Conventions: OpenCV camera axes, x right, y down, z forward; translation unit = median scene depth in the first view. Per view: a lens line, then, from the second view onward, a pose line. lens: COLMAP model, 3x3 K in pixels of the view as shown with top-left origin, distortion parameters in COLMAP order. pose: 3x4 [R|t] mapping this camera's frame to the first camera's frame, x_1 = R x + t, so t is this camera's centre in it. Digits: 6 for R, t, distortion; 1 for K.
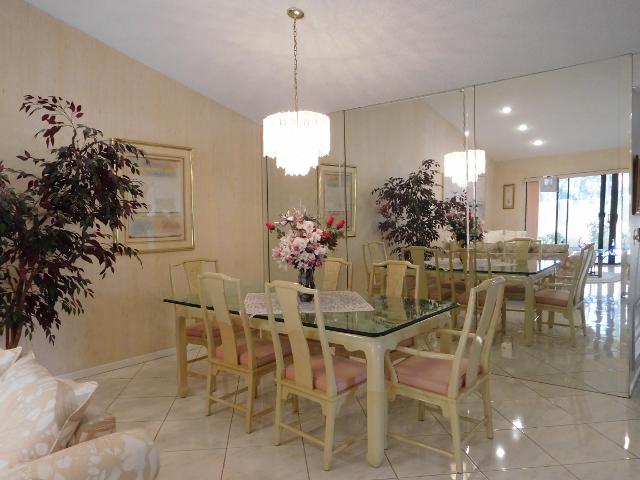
lens RADIAL K [[476.4, 0, 319.3], [0, 476.4, 240.5], [0, 0, 1]] dist [0.001793, 0.003810]
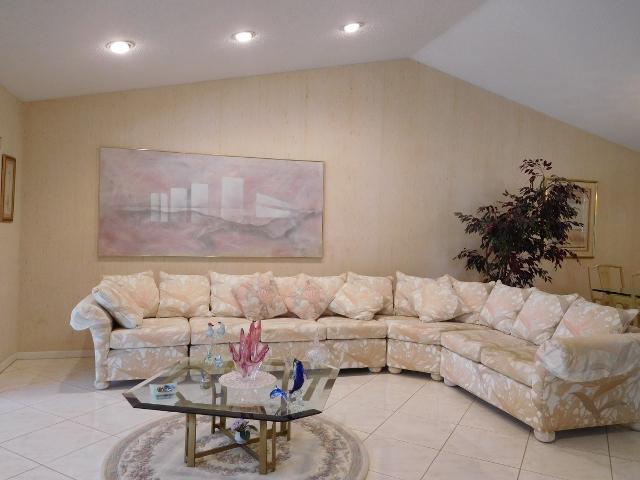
lens RADIAL K [[476.0, 0, 319.5], [0, 476.0, 243.5], [0, 0, 1]] dist [-0.031346, 0.011176]
pose [[0.817479, 0.045825, -0.574133, -0.200973], [-0.061125, 0.998103, -0.007368, 0.048358], [0.572706, 0.041117, 0.818729, -0.715735]]
